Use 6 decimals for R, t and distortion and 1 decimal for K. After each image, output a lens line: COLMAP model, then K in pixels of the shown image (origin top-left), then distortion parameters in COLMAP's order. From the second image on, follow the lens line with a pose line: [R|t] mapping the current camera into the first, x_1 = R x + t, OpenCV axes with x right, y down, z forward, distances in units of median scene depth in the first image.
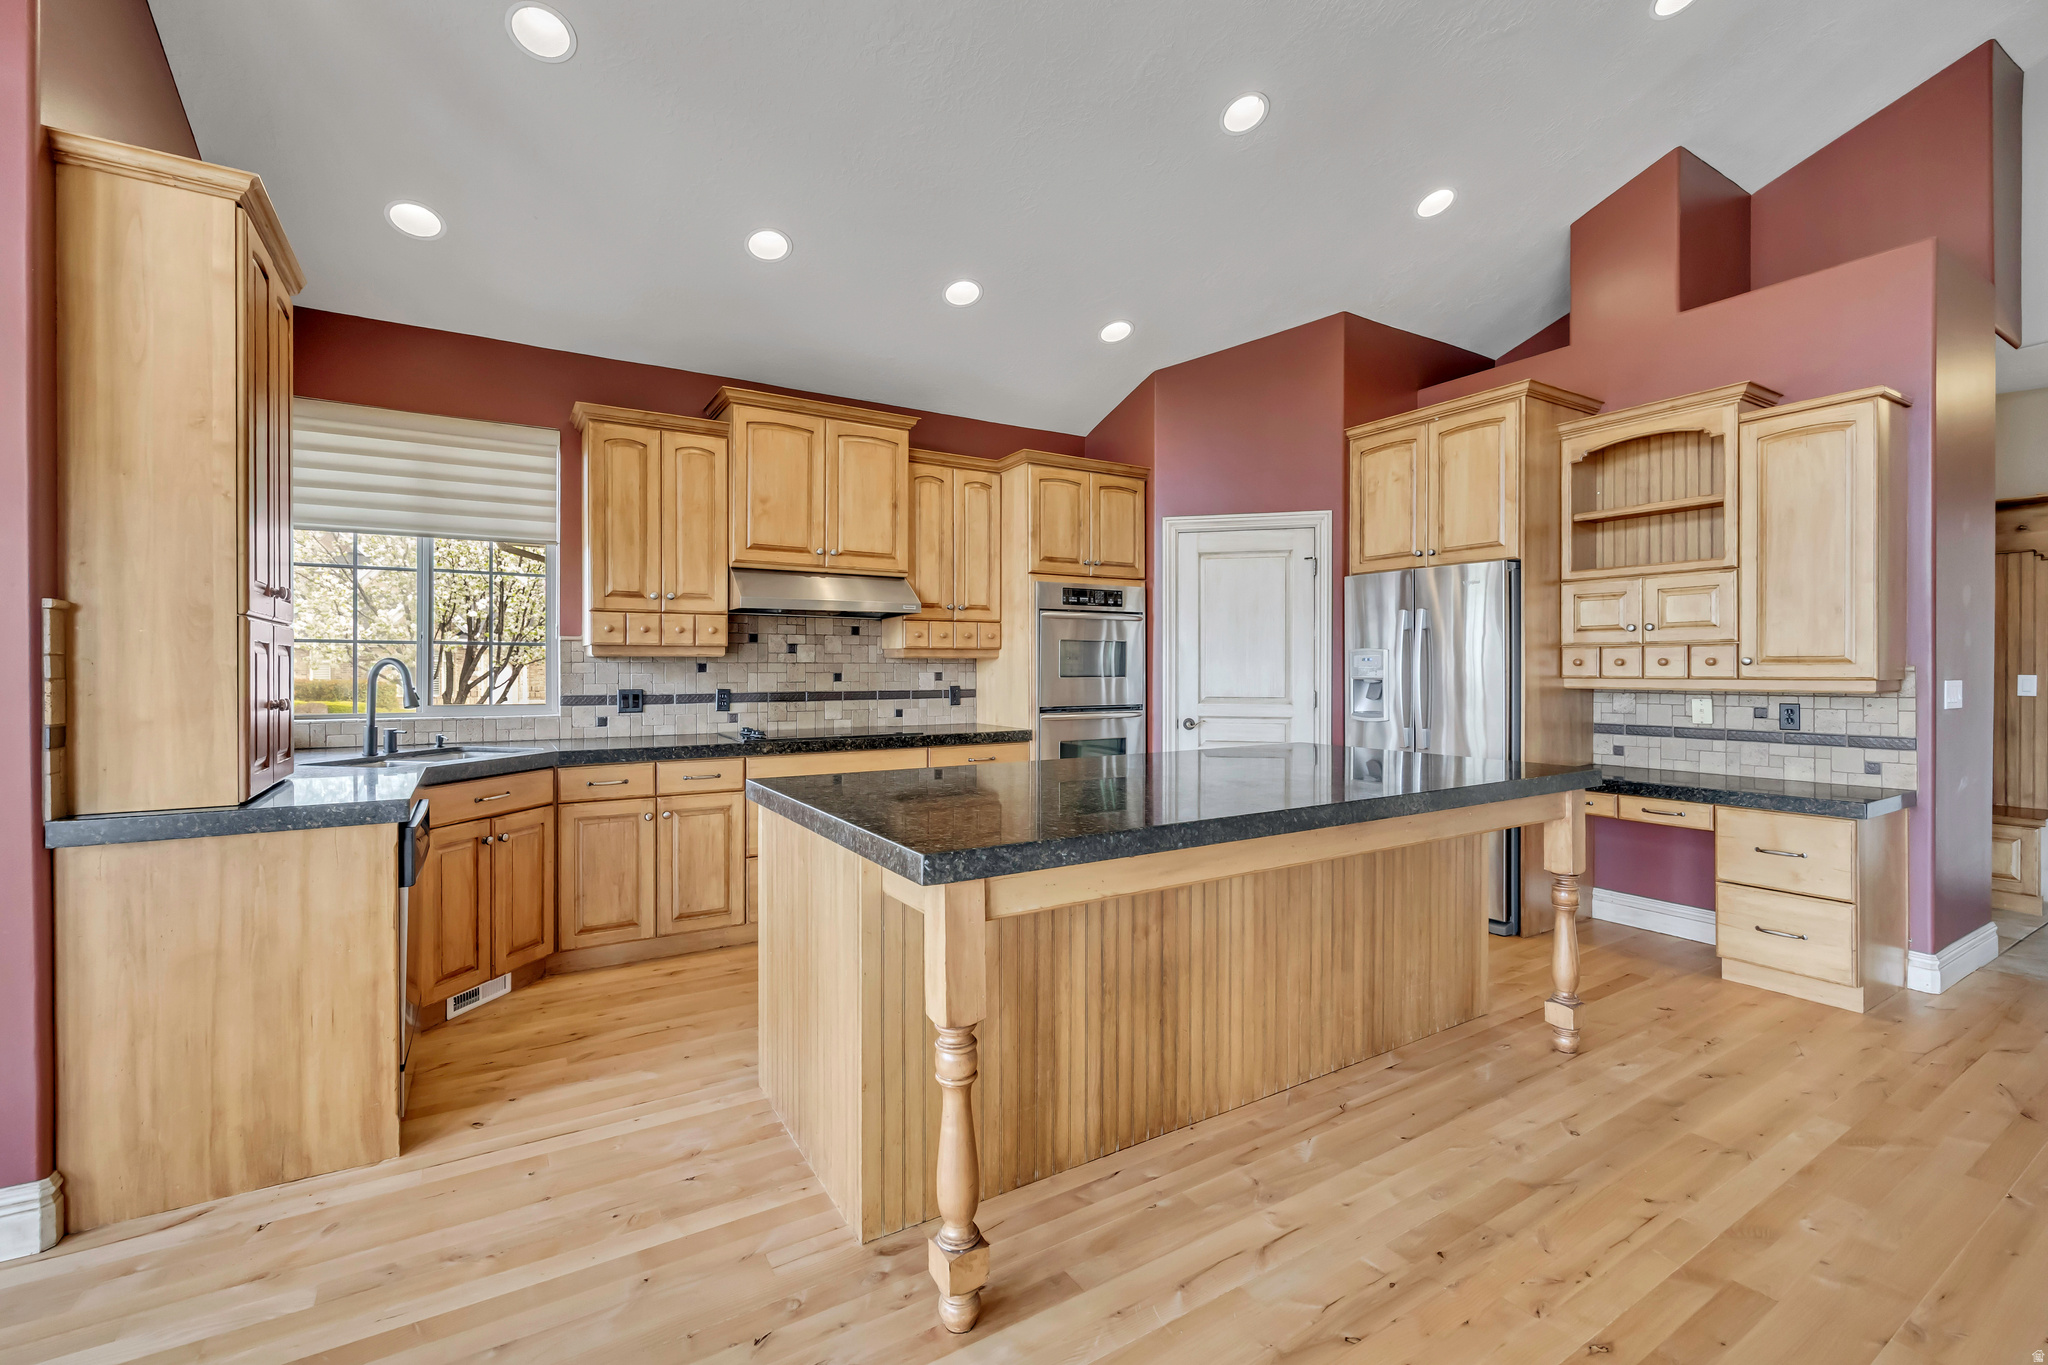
lens RADIAL K [[875.4, 0, 1023.0], [0, 875.4, 671.2], [0, 0, 1]] dist [-0.004526, -0.000600]
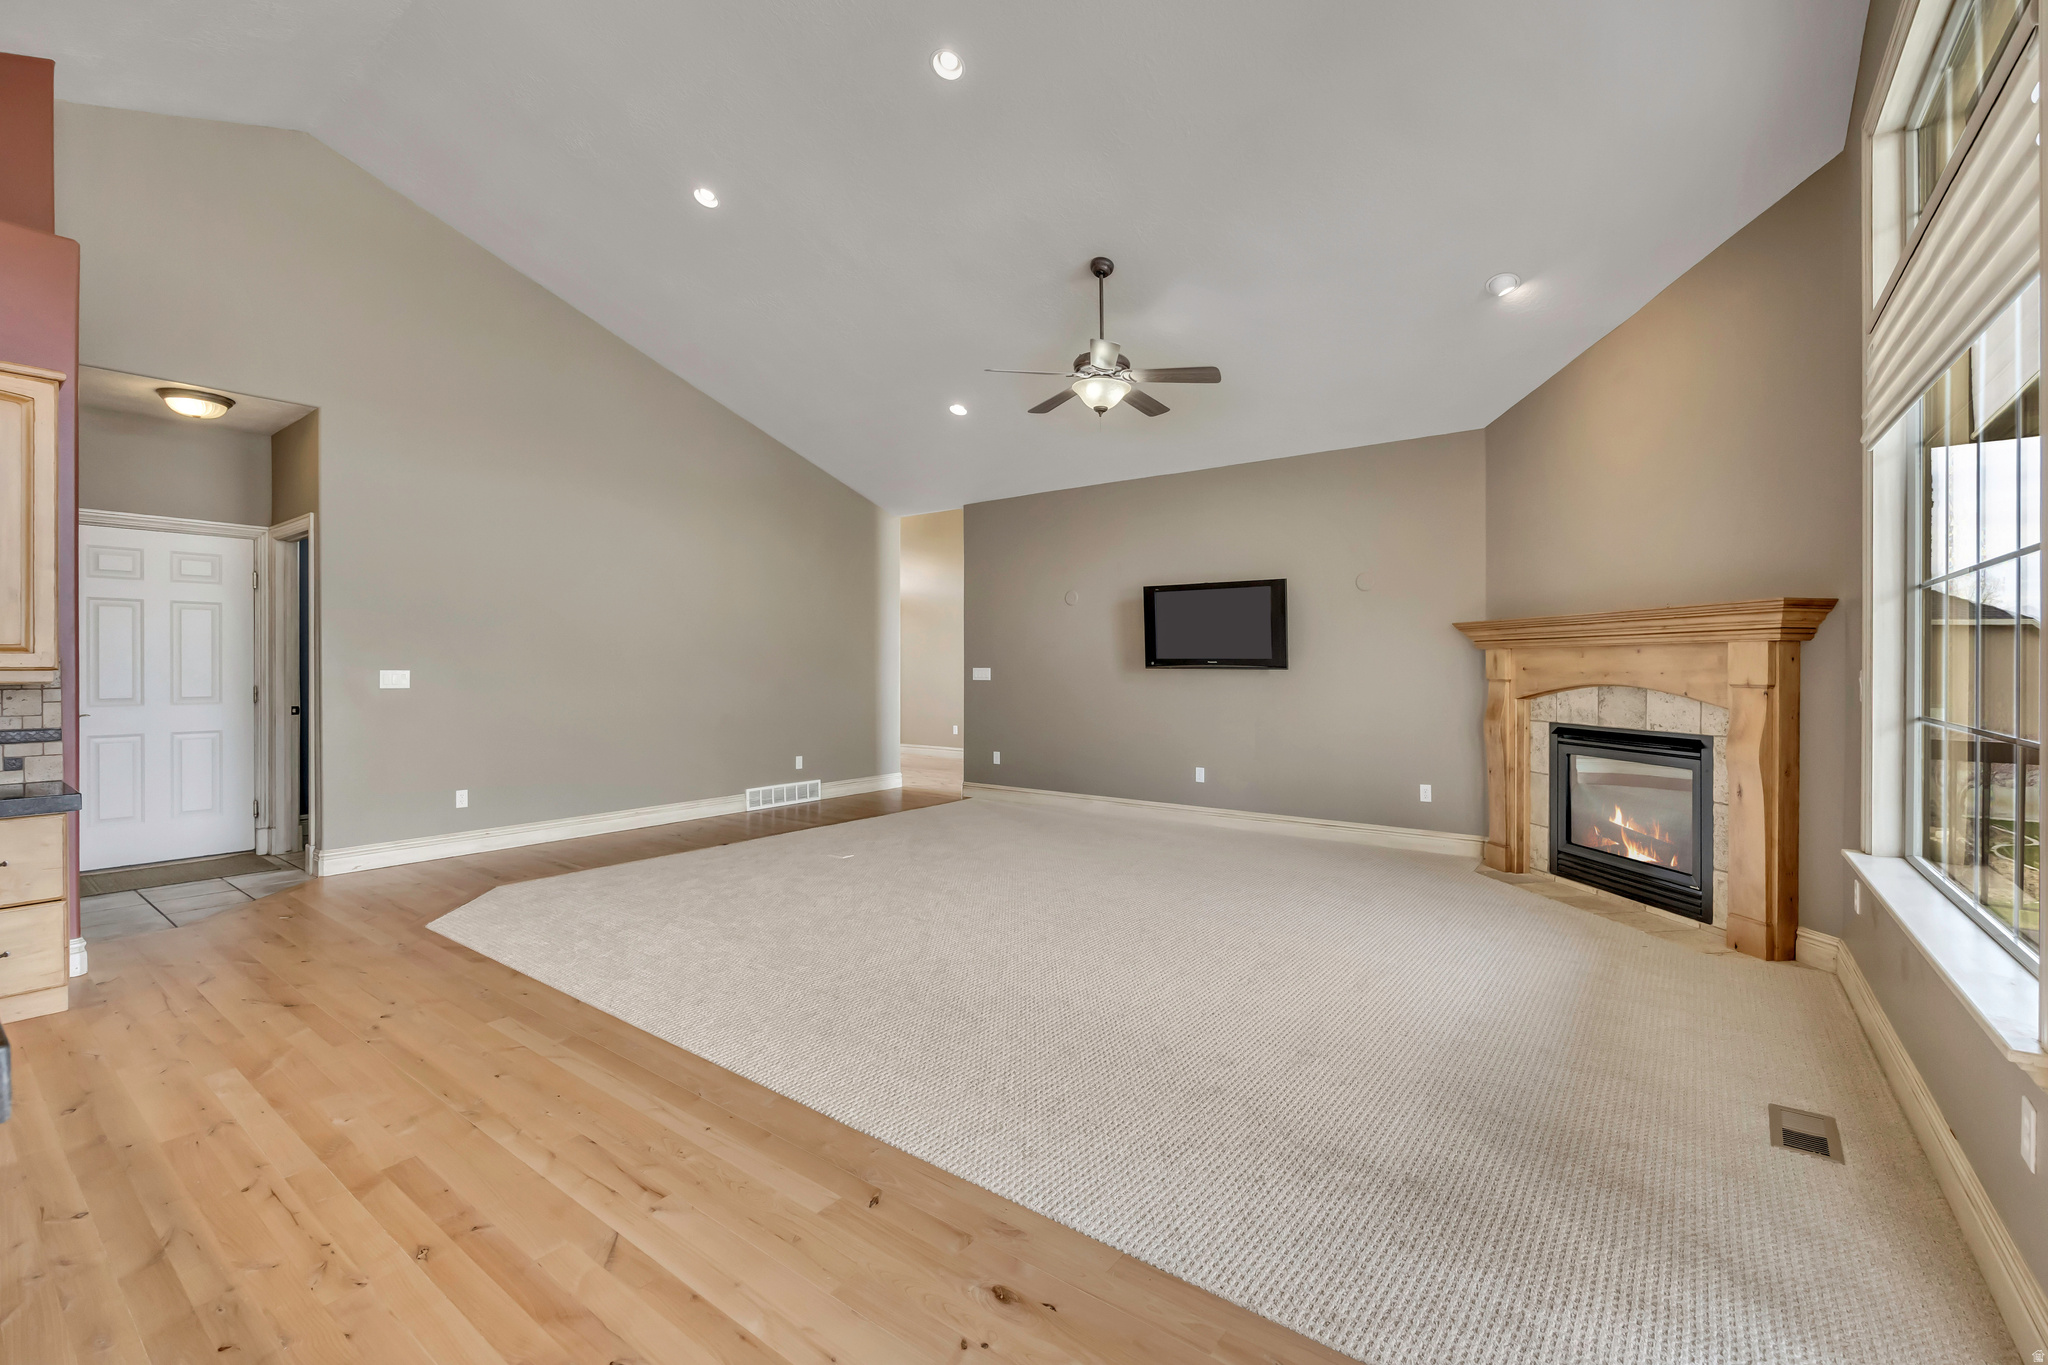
lens RADIAL K [[875.4, 0, 1016.8], [0, 875.4, 662.5], [0, 0, 1]] dist [-0.004526, -0.000600]
pose [[-0.360428, 0.008033, 0.932753, -0.290847], [0.007385, 0.999956, -0.005758, 0.012373], [-0.932758, 0.004813, -0.360471, 0.299536]]
